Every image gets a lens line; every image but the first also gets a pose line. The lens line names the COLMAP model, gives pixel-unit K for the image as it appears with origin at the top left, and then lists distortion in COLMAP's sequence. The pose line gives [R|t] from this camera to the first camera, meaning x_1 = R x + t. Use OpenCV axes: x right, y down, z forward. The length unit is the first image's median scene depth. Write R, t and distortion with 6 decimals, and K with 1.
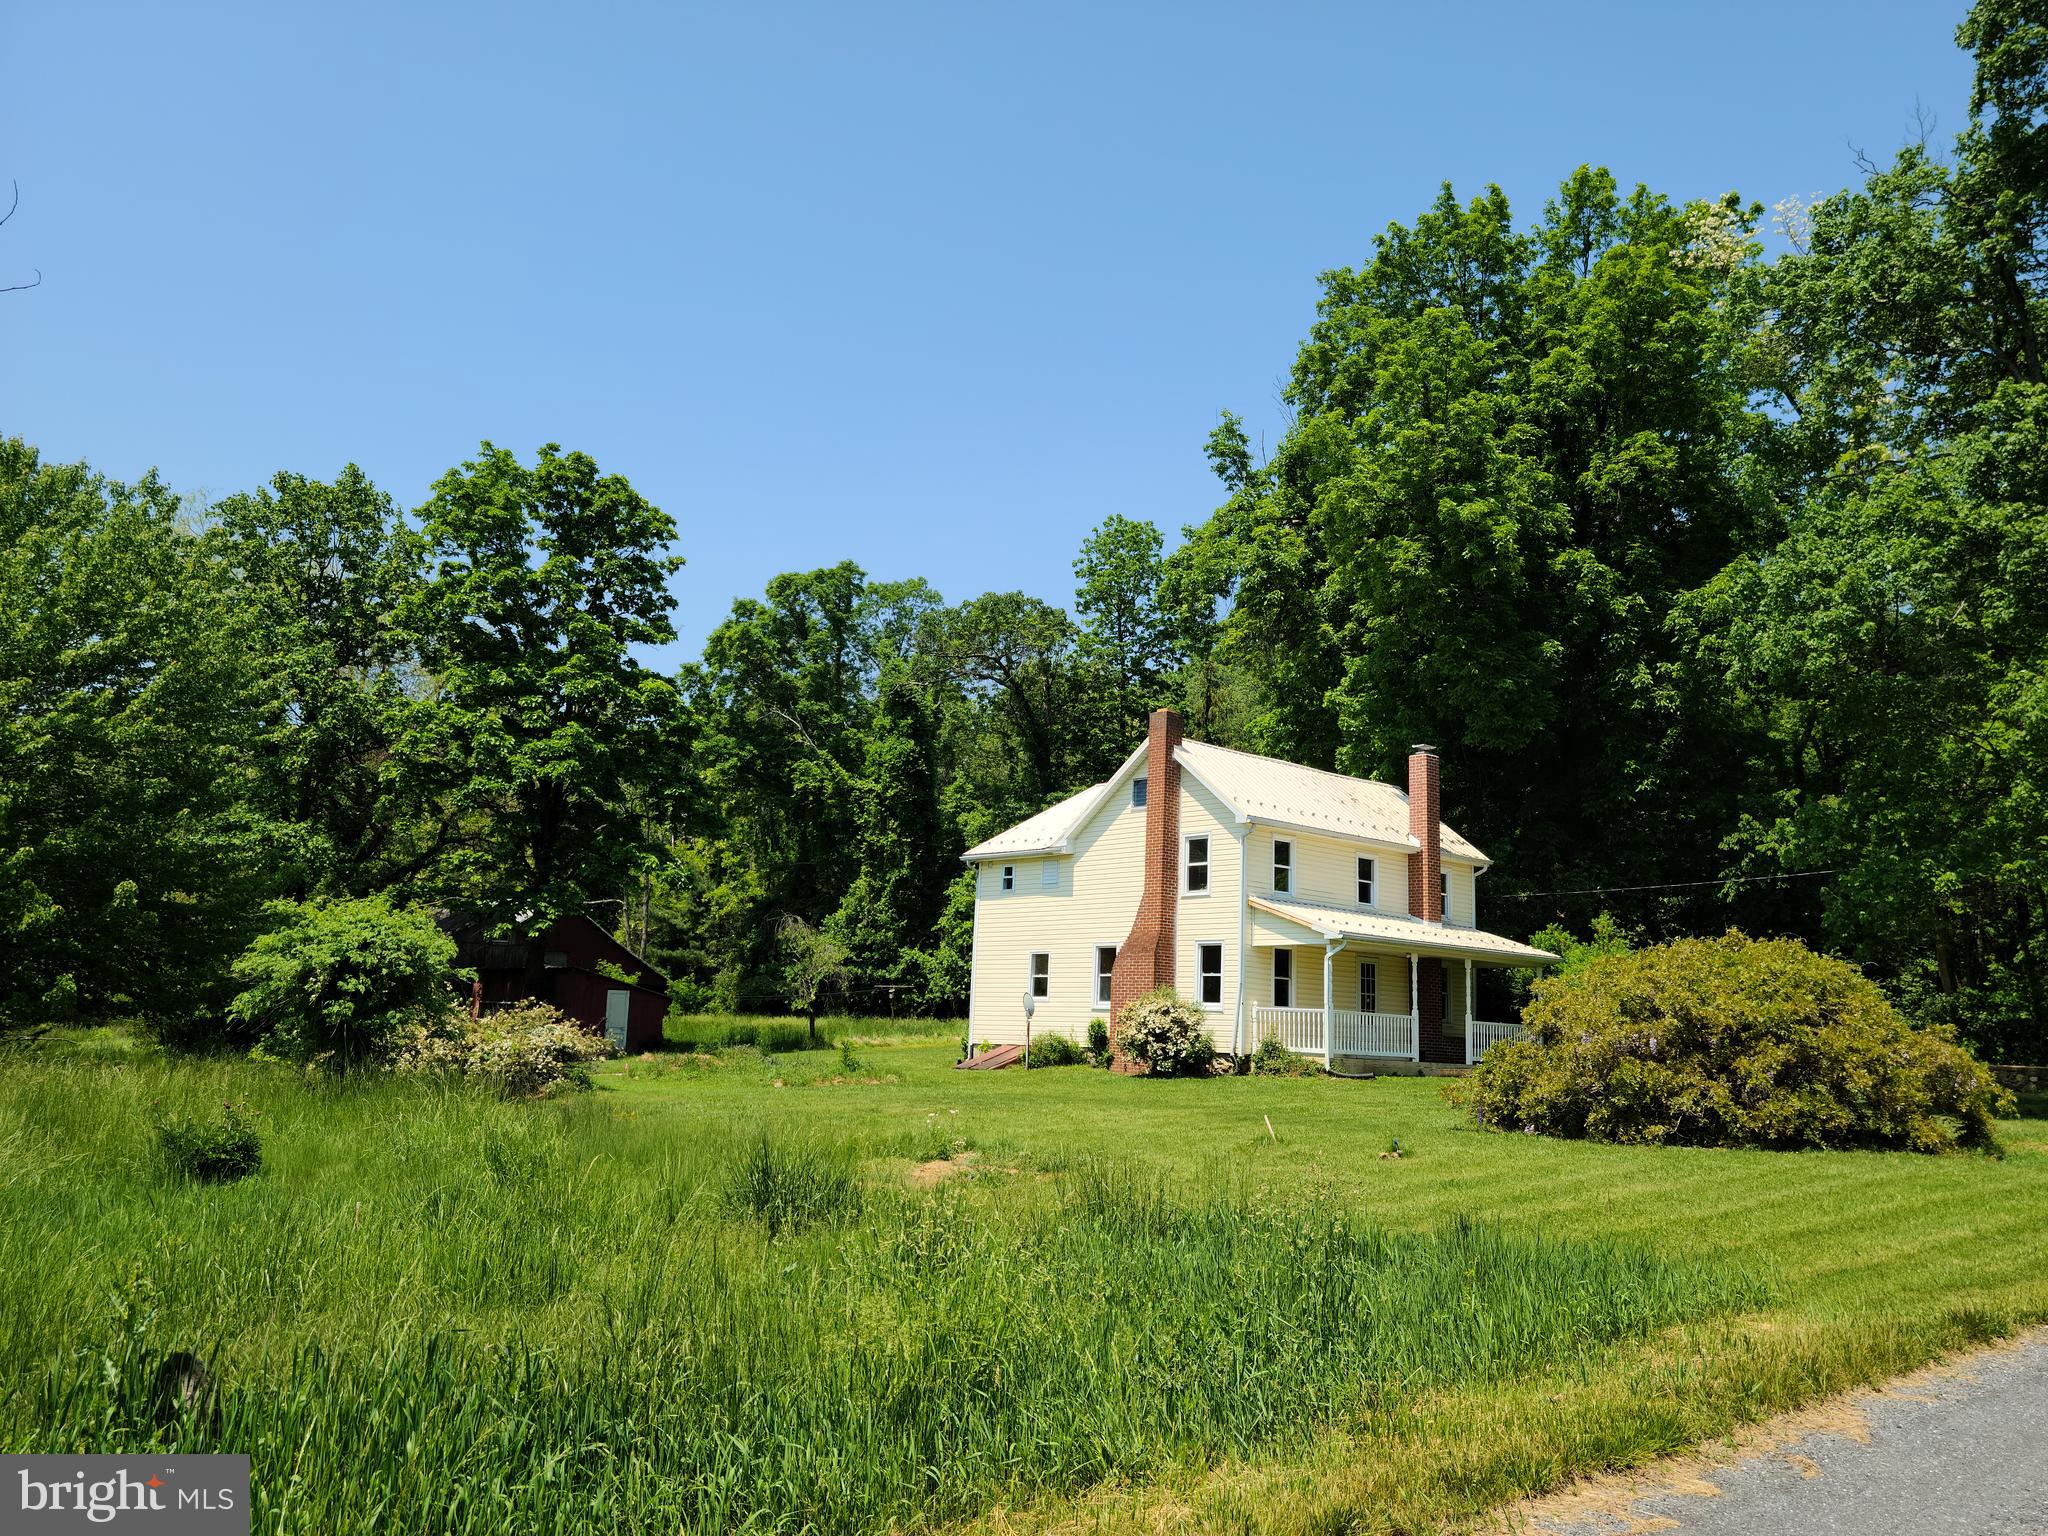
lens RADIAL K [[1649.6, 0, 1039.5], [0, 1649.6, 757.7], [0, 0, 1]] dist [0.097797, -0.103127]
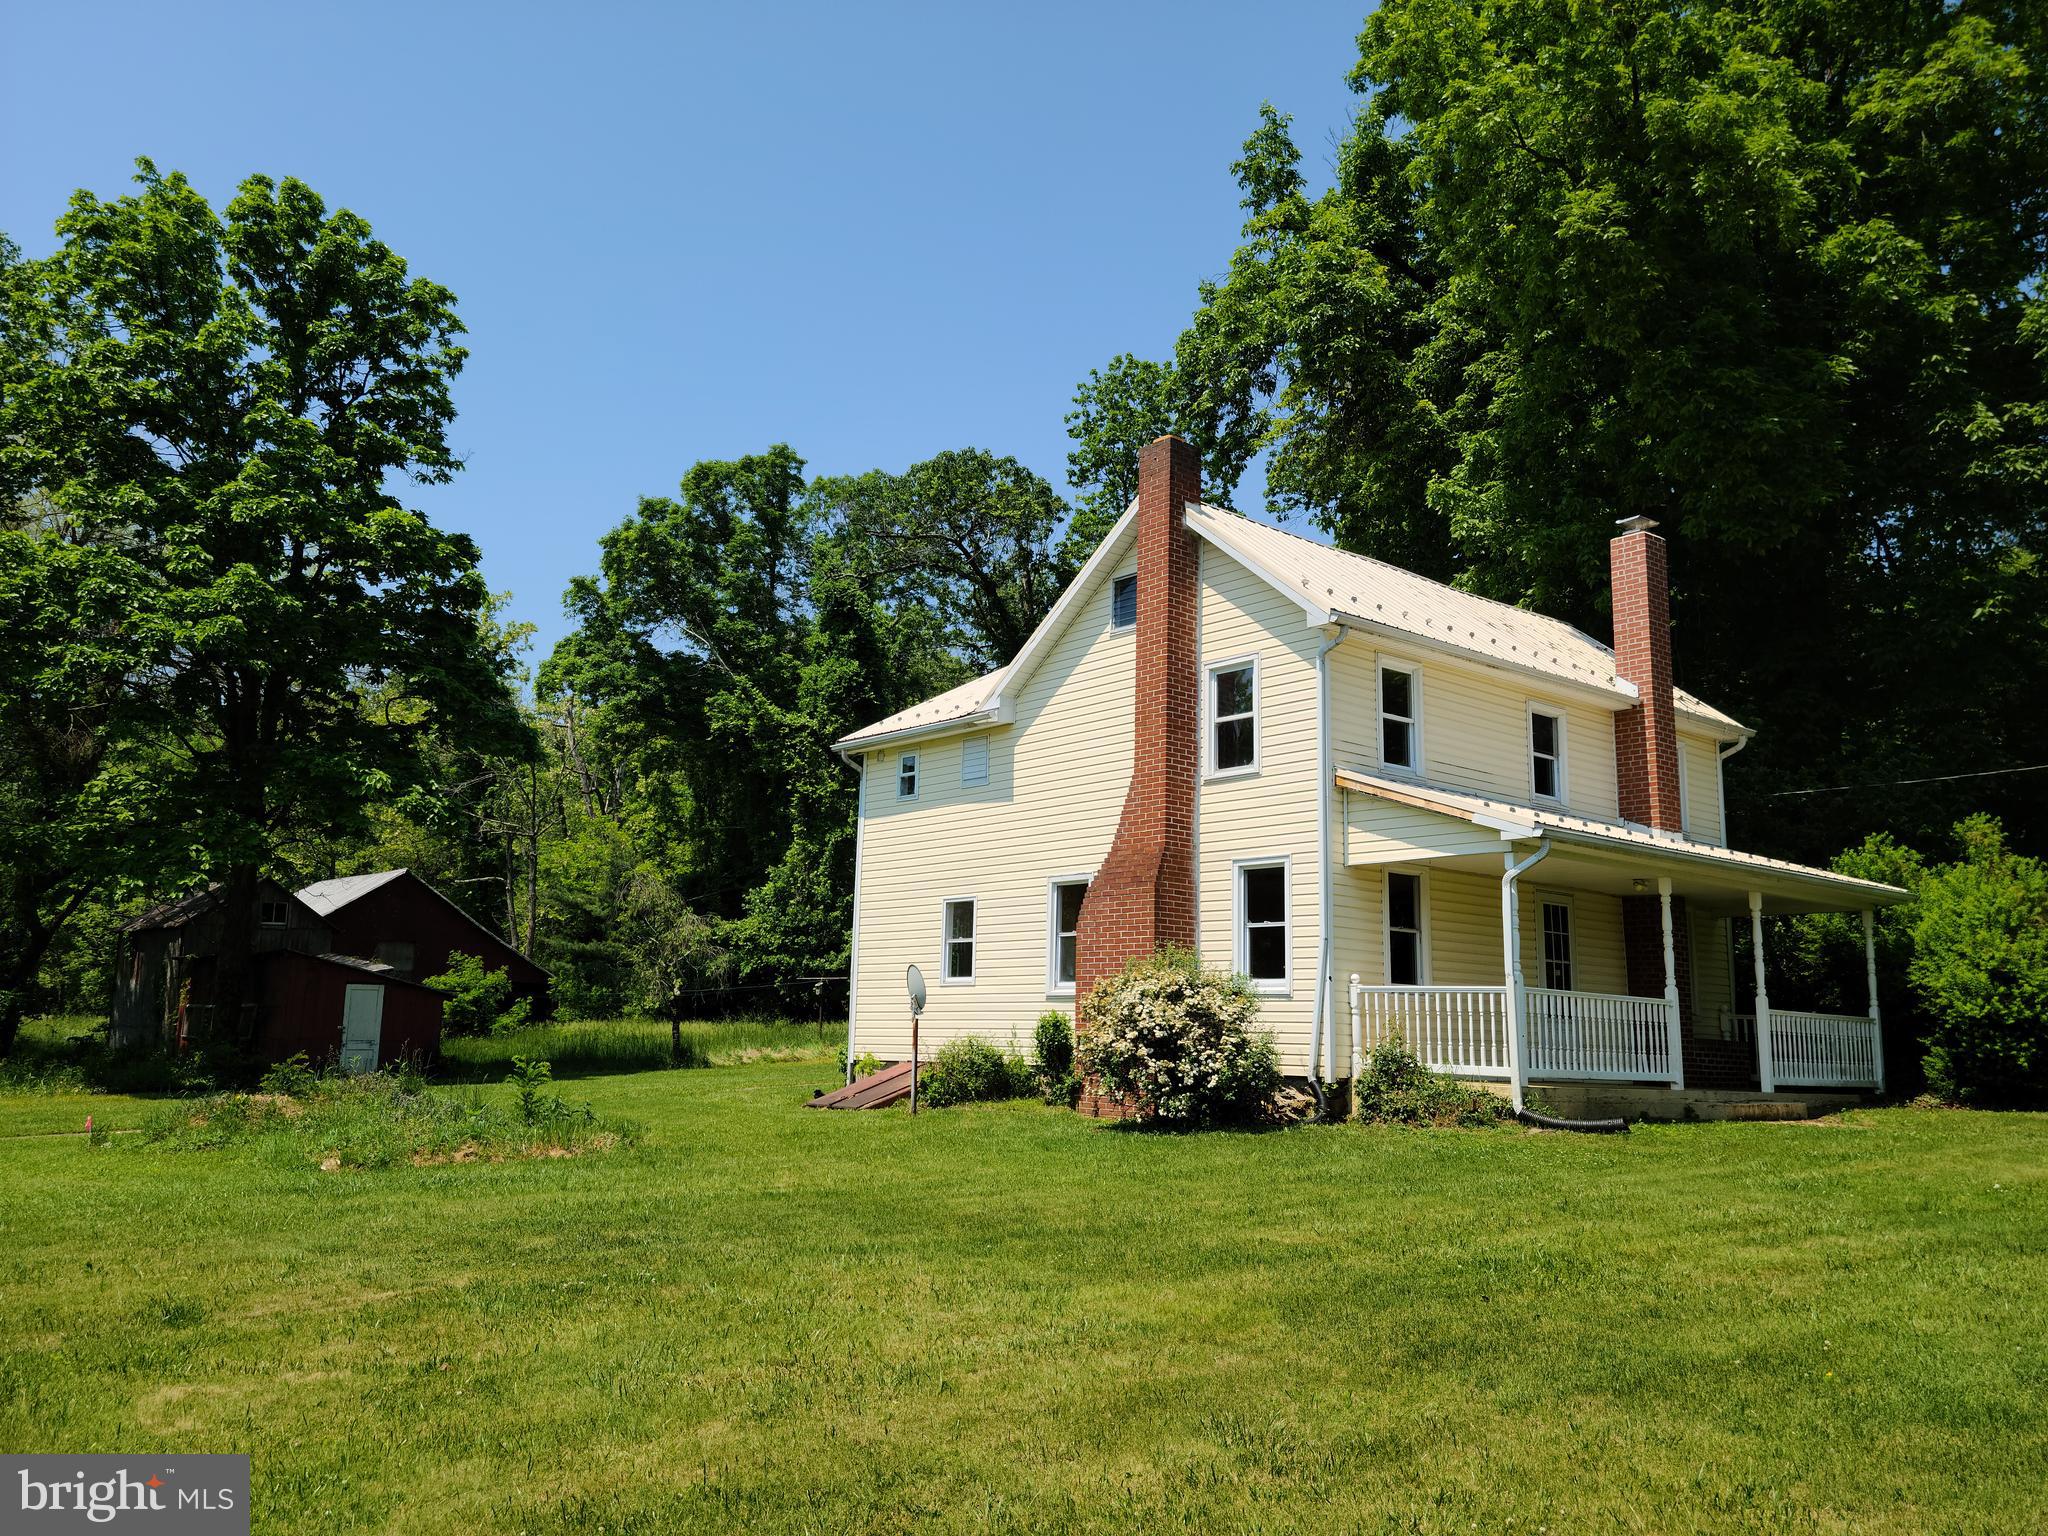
lens RADIAL K [[1657.0, 0, 999.3], [0, 1657.0, 740.5], [0, 0, 1]] dist [0.070067, -0.077340]
pose [[0.998872, -0.020286, -0.042929, 0.042759], [0.019729, 0.999716, -0.013357, 0.076426], [0.043188, 0.012495, 0.998989, 0.461219]]
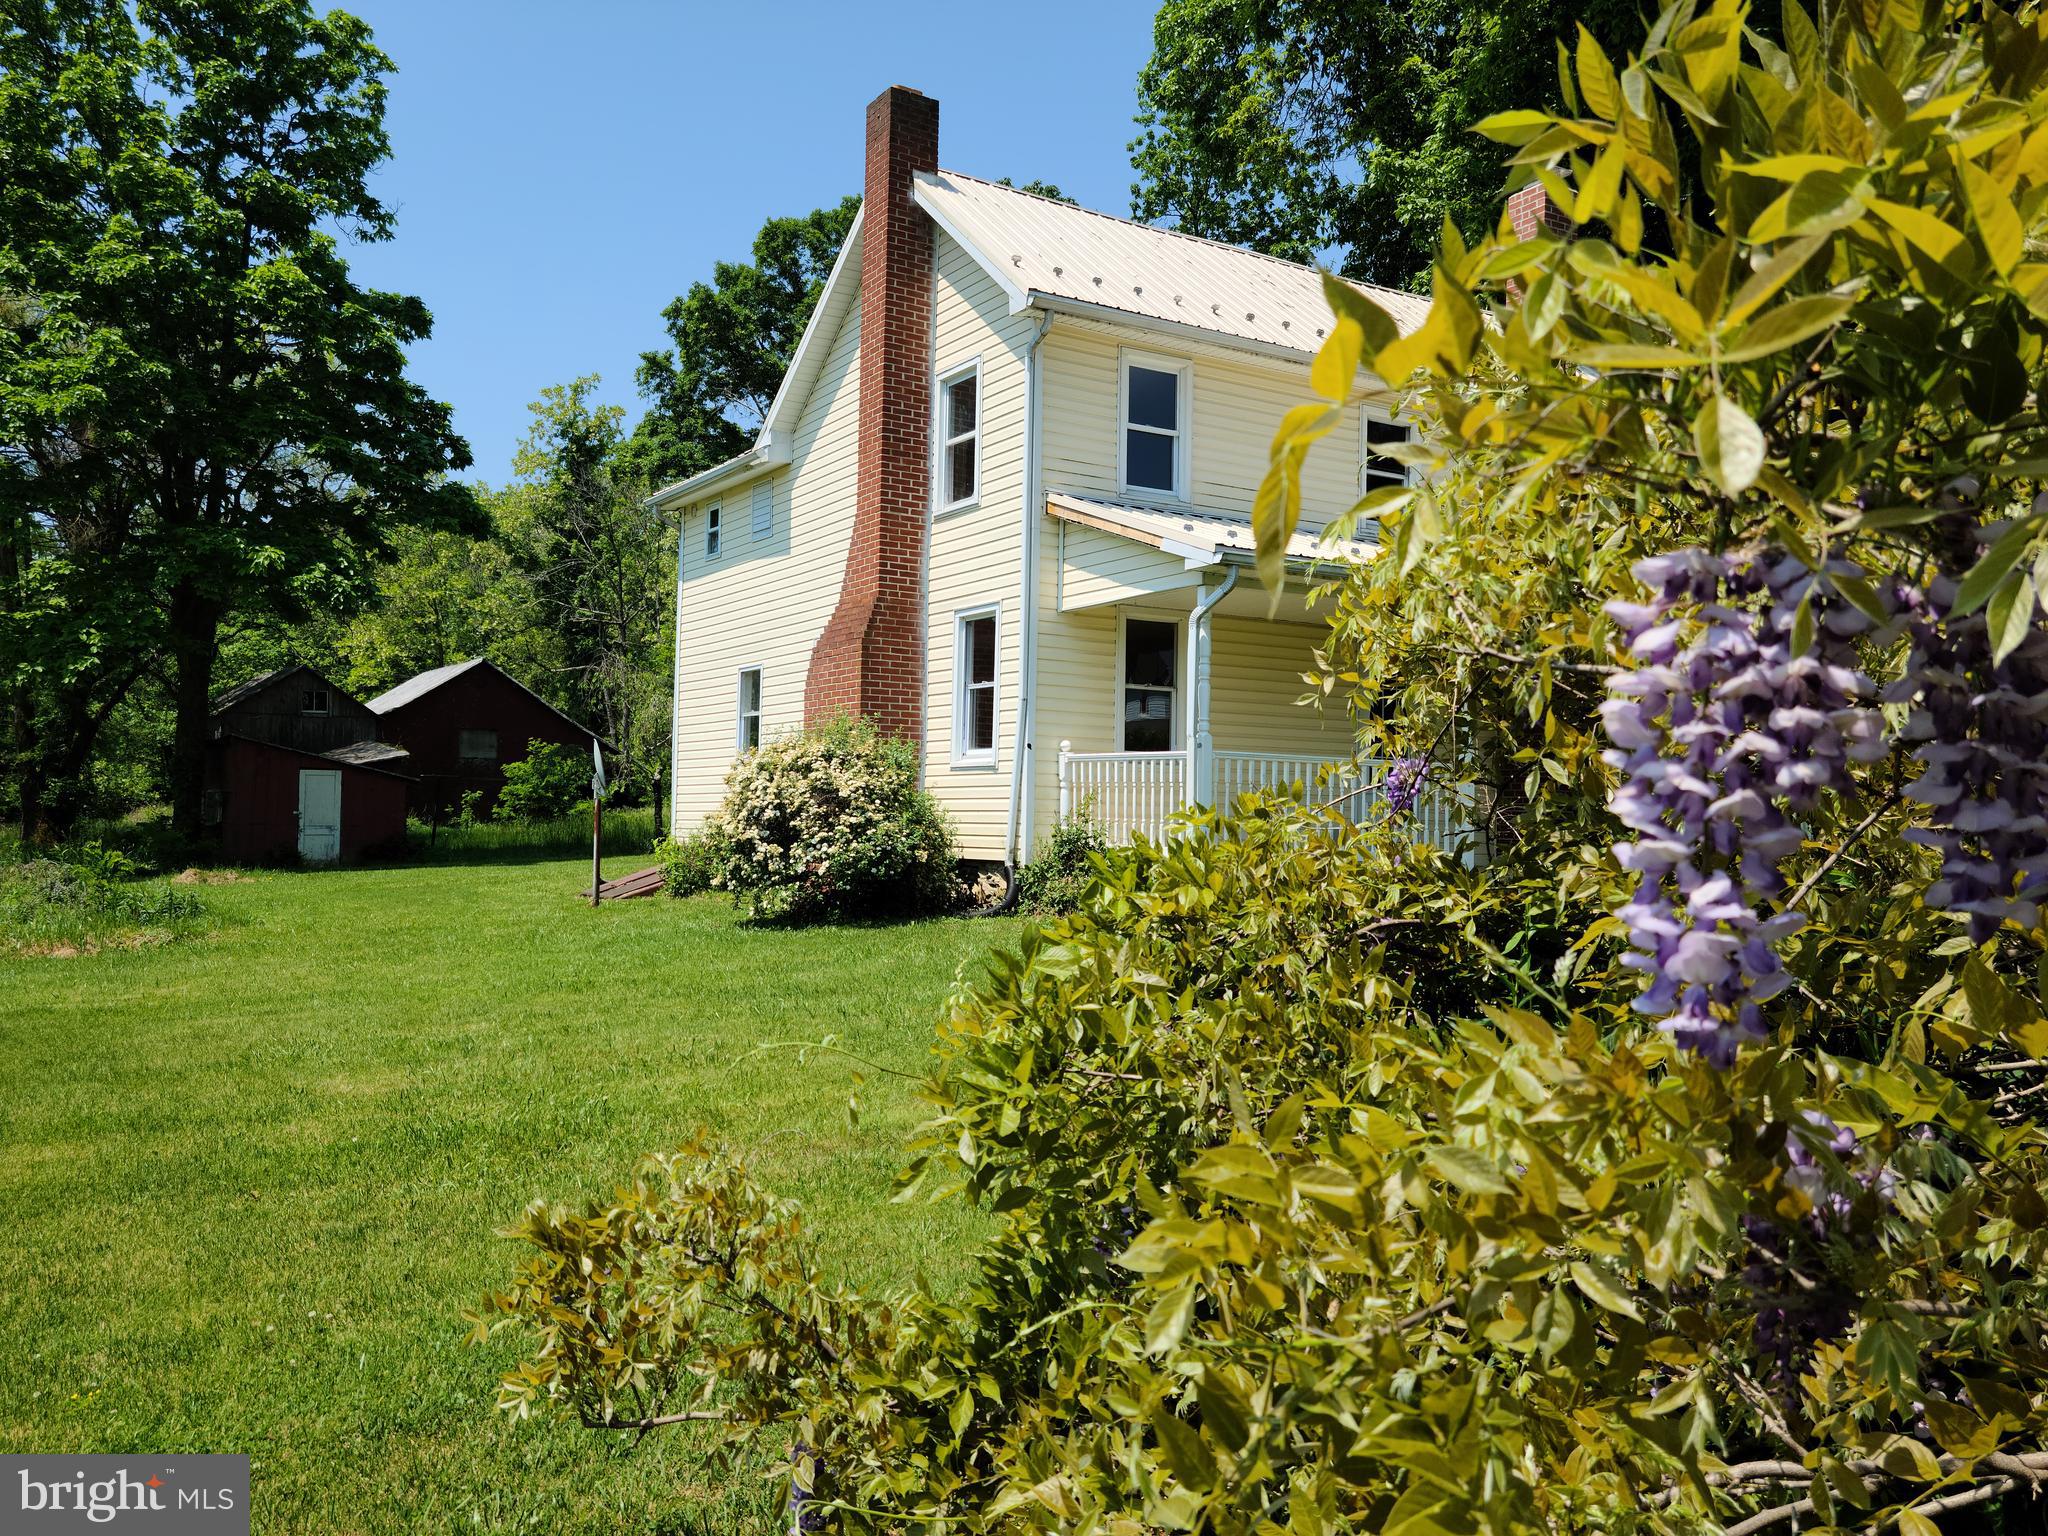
lens RADIAL K [[1634.9, 0, 1018.4], [0, 1634.9, 799.5], [0, 0, 1]] dist [0.080674, -0.117579]
pose [[0.982685, -0.022802, -0.183874, 0.186052], [0.050040, 0.988181, 0.144891, 0.095764], [0.178397, -0.151584, 0.972212, 0.558678]]
